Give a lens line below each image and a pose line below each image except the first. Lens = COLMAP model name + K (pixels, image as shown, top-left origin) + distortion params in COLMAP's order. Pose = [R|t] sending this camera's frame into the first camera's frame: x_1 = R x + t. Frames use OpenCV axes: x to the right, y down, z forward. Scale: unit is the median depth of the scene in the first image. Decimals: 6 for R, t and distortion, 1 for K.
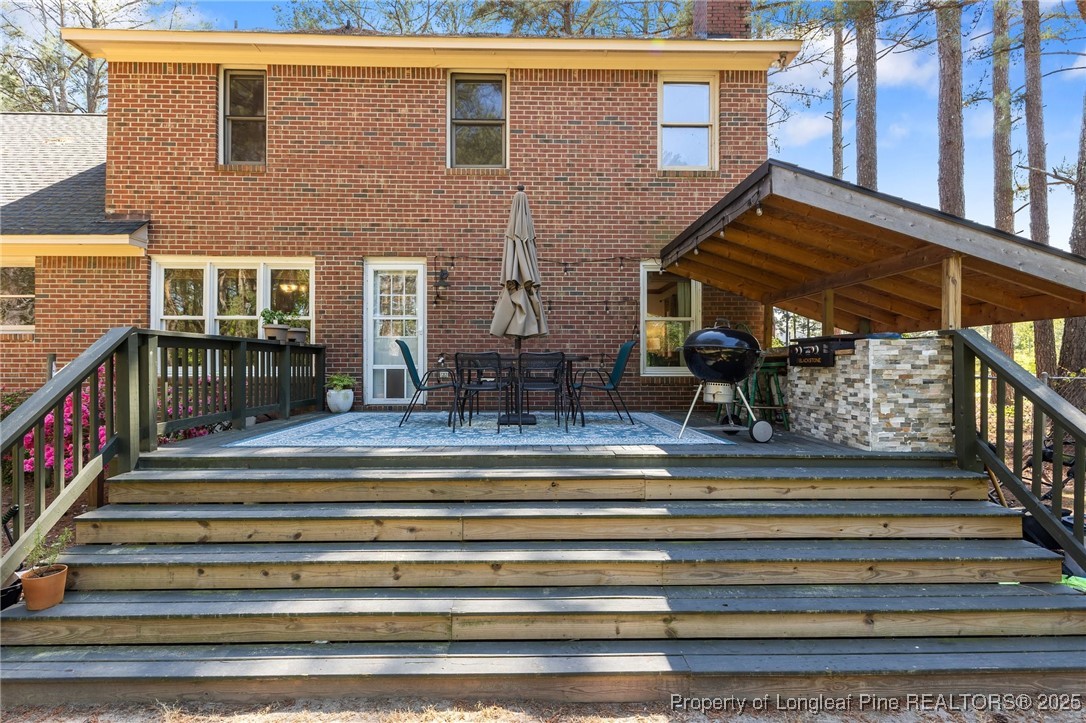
lens RADIAL K [[542.3, 0, 543.8], [0, 542.3, 363.3], [0, 0, 1]] dist [0.003887, 0.000516]
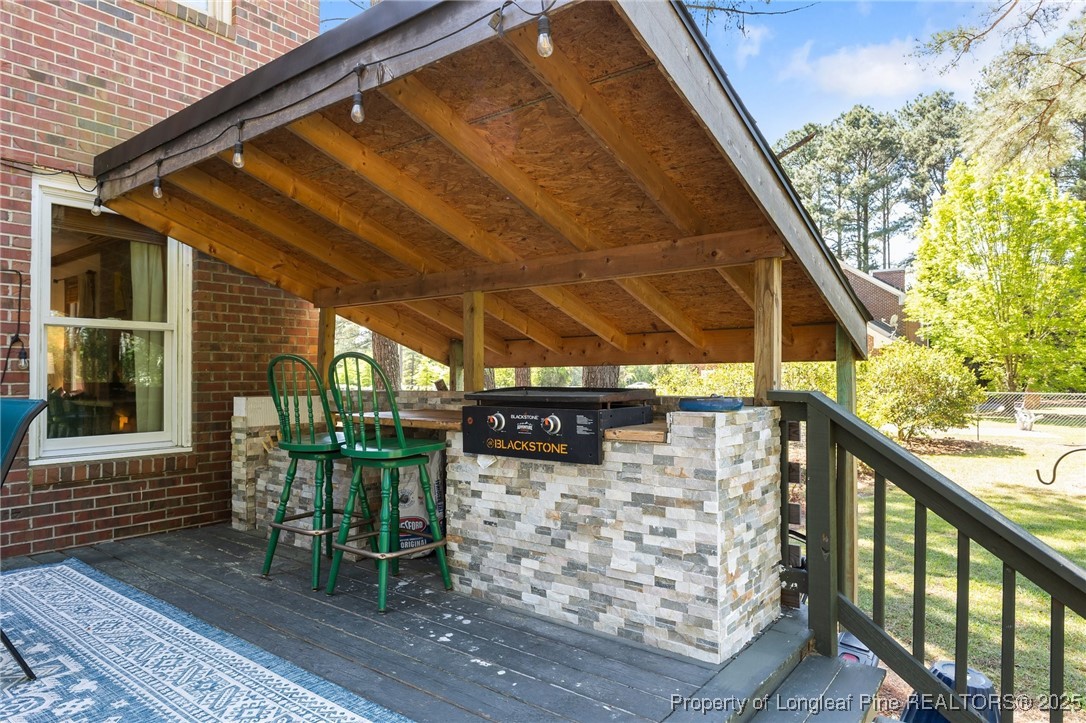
lens RADIAL K [[659.5, 0, 543.2], [0, 659.5, 365.2], [0, 0, 1]] dist [0.001137, -0.004888]
pose [[0.636173, 0.010613, 0.771474, 0.061198], [0.001414, 0.999888, -0.014922, -0.054438], [-0.771545, 0.010584, 0.636086, 0.540631]]
